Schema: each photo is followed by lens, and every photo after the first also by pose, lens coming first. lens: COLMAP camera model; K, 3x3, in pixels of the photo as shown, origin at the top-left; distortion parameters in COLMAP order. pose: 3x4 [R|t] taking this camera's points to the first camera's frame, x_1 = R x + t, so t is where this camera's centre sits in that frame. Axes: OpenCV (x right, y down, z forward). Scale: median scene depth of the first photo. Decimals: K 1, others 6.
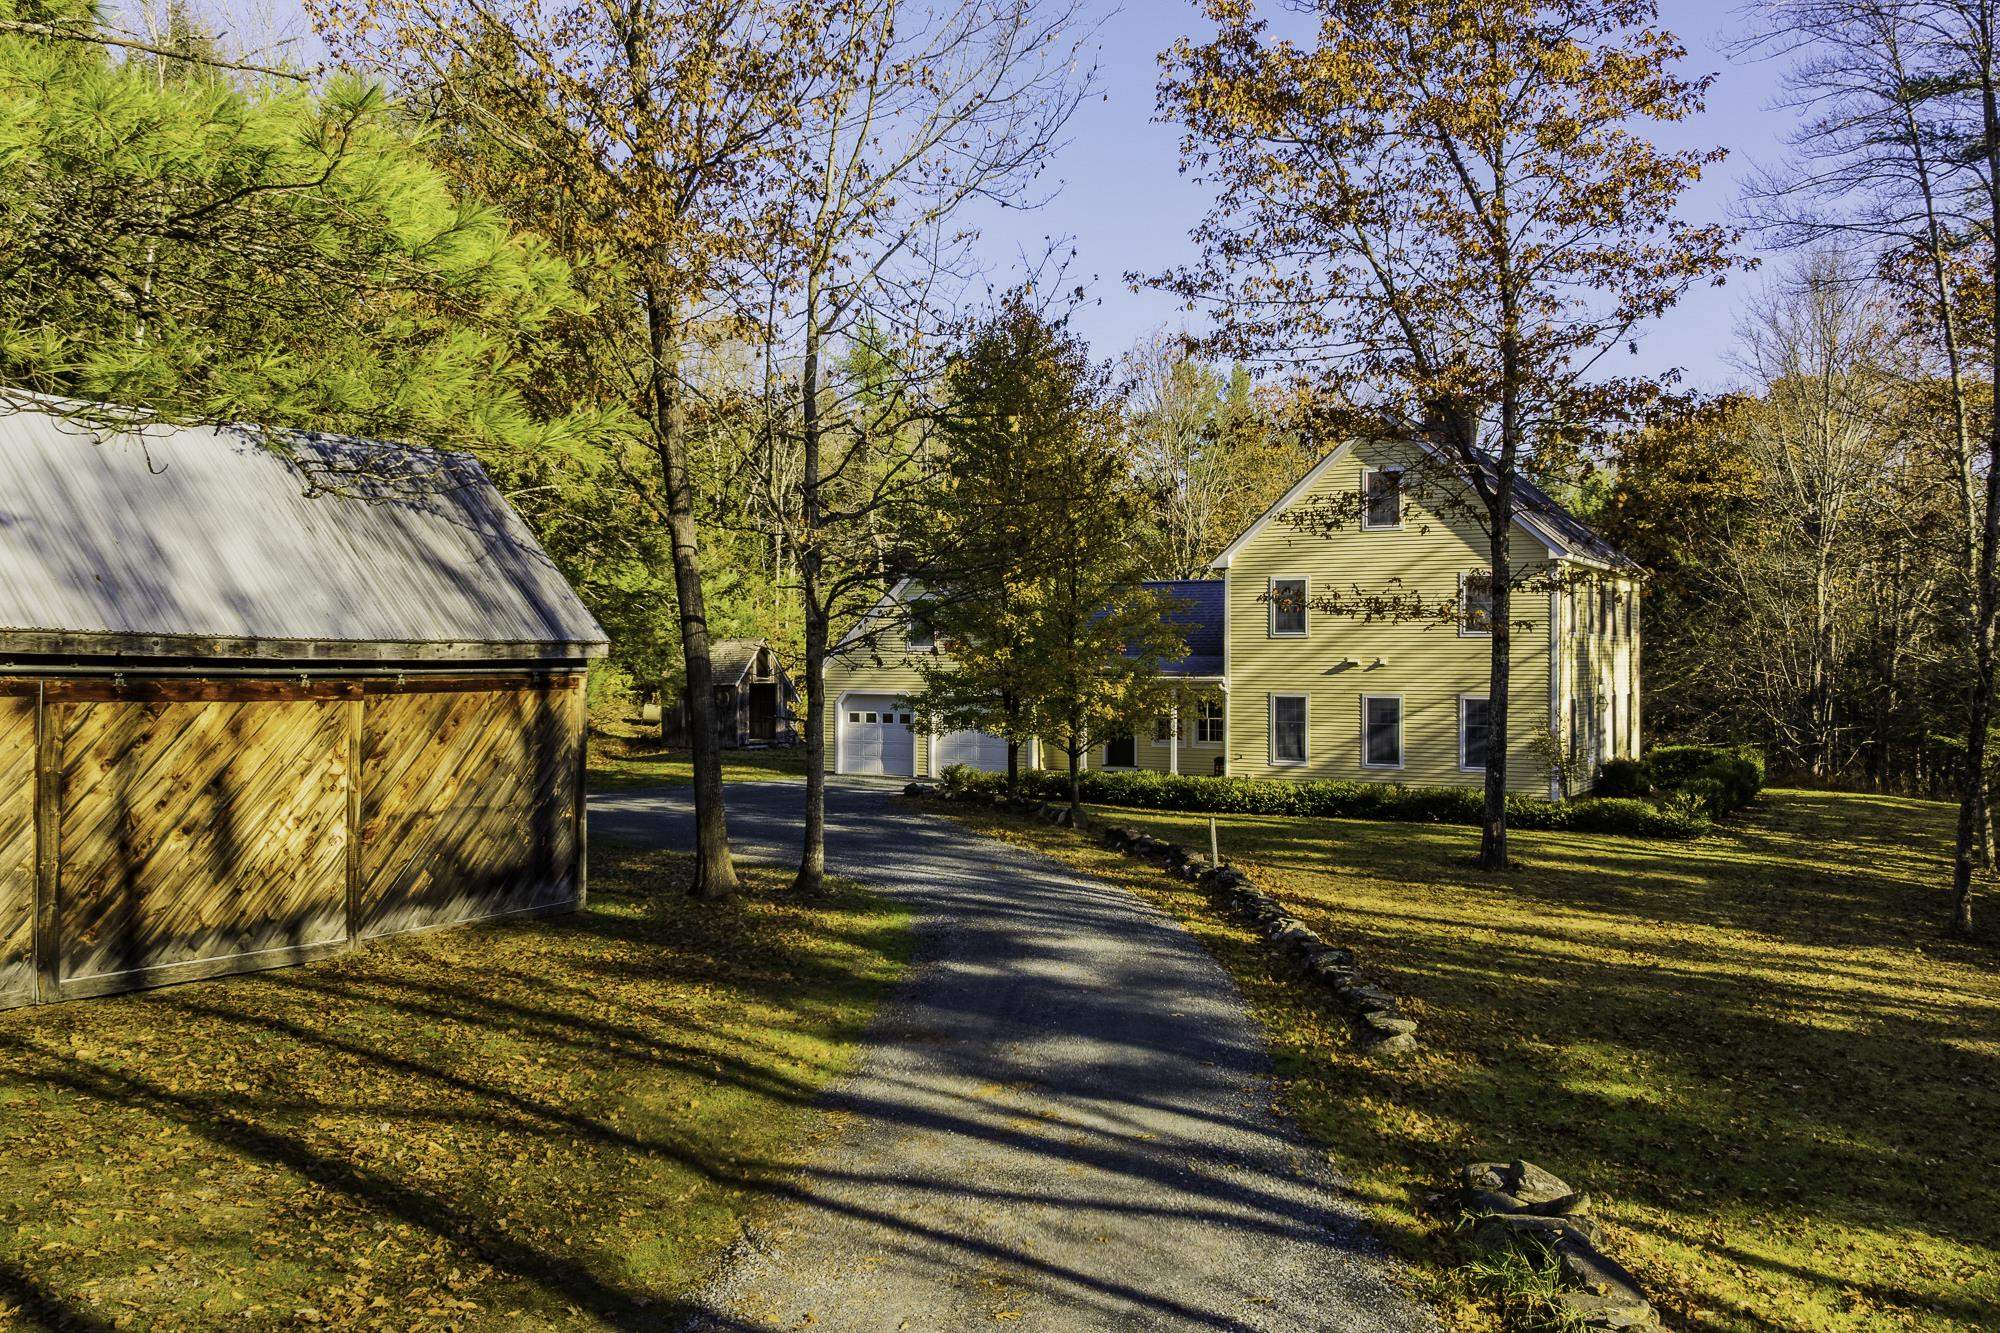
lens RADIAL K [[1648.5, 0, 1000.0], [0, 1648.5, 666.5], [0, 0, 1]] dist [0.031248, -0.001056]
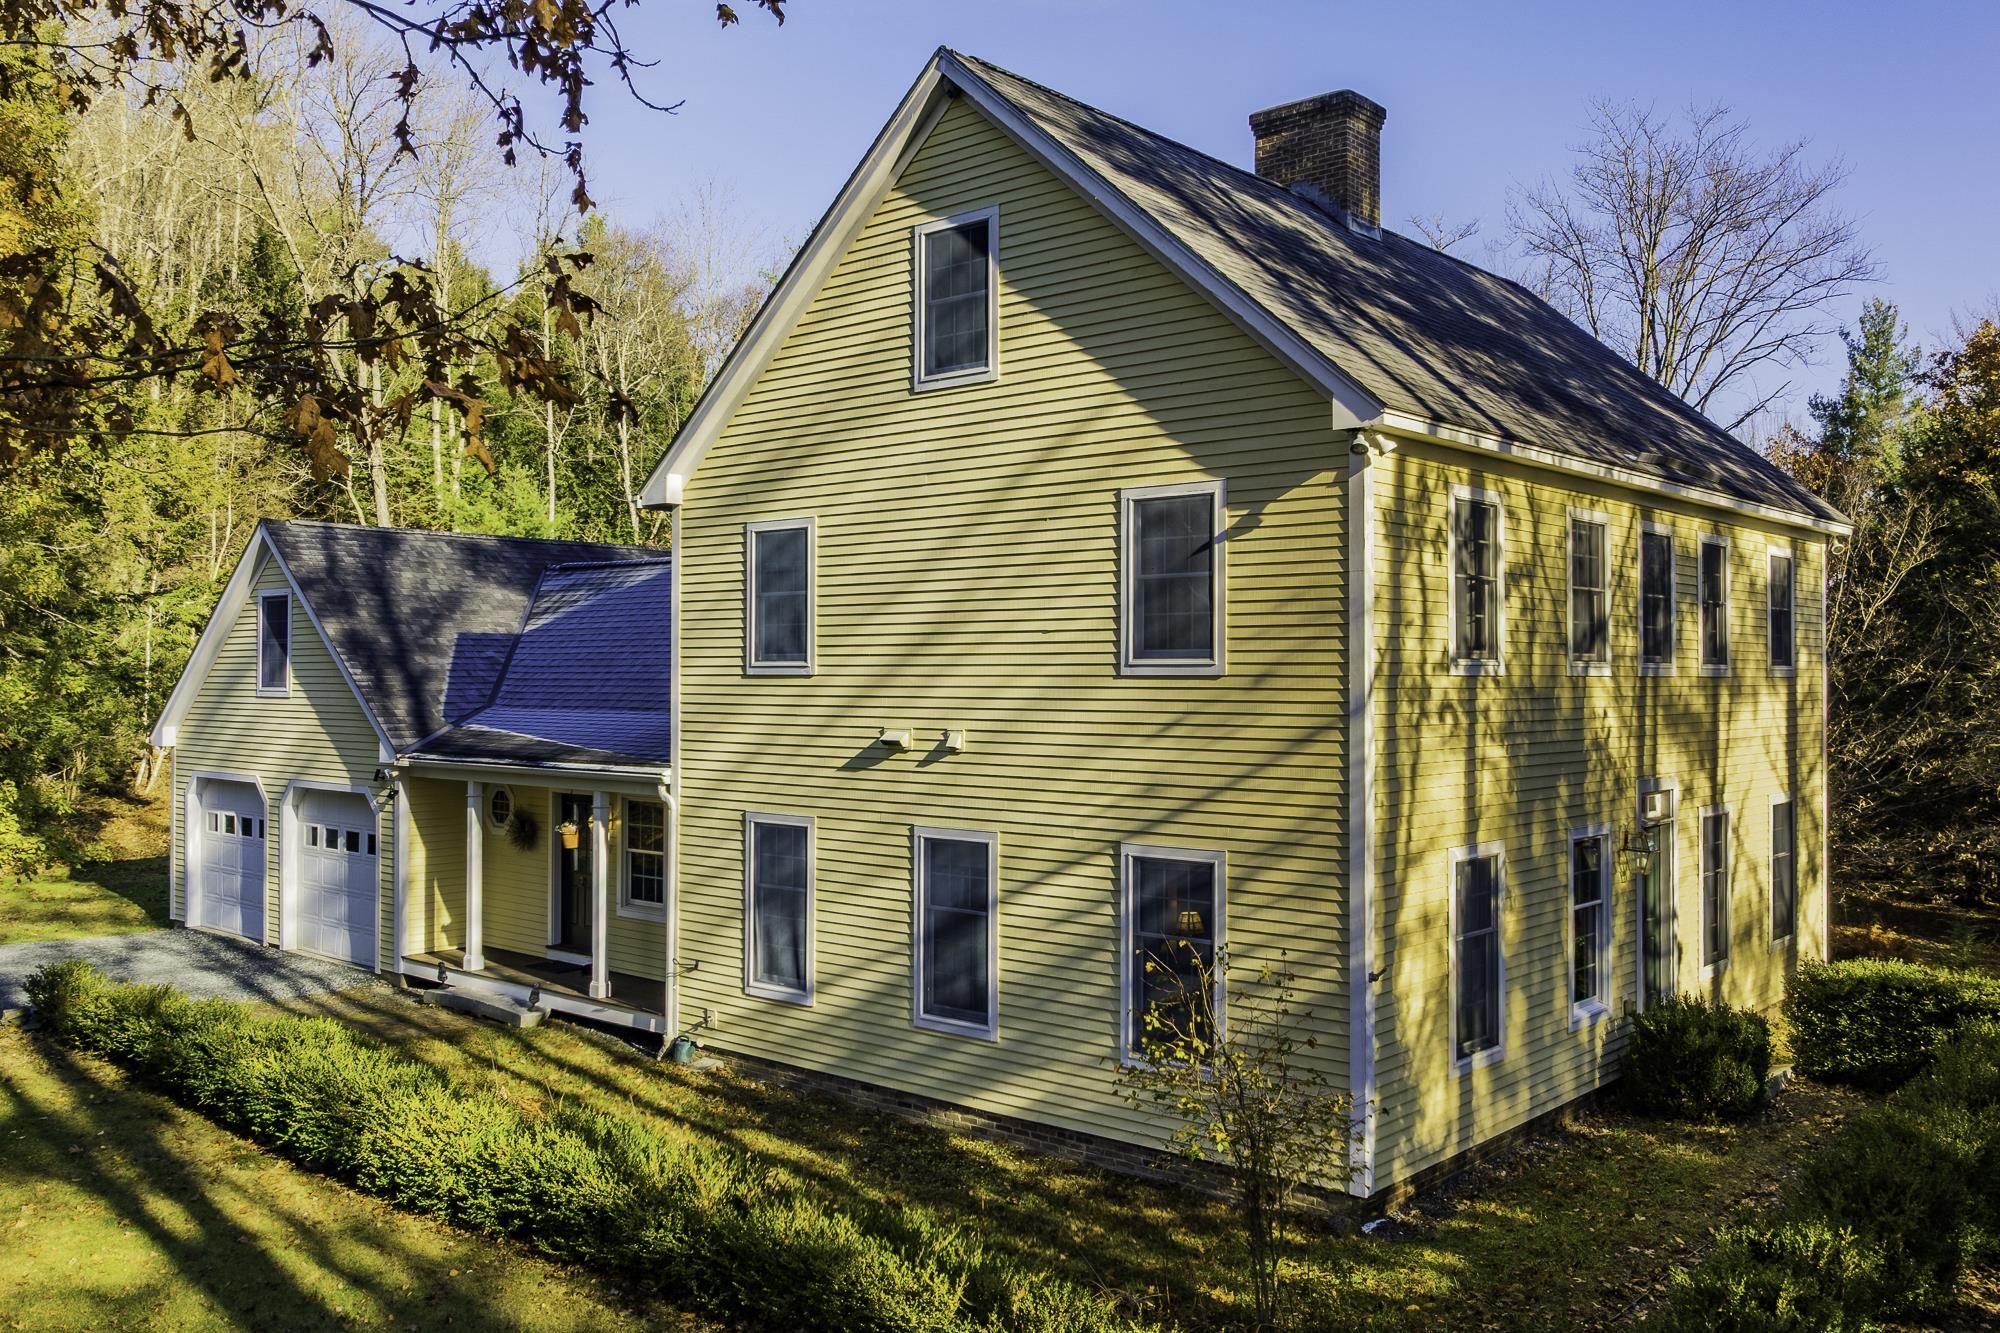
lens RADIAL K [[1648.5, 0, 1000.0], [0, 1648.5, 666.5], [0, 0, 1]] dist [0.031248, -0.001056]
pose [[0.979027, -0.001347, -0.203725, 0.308396], [-0.000894, 0.999940, -0.010908, -0.015228], [0.203727, 0.010862, 0.978967, 0.626915]]
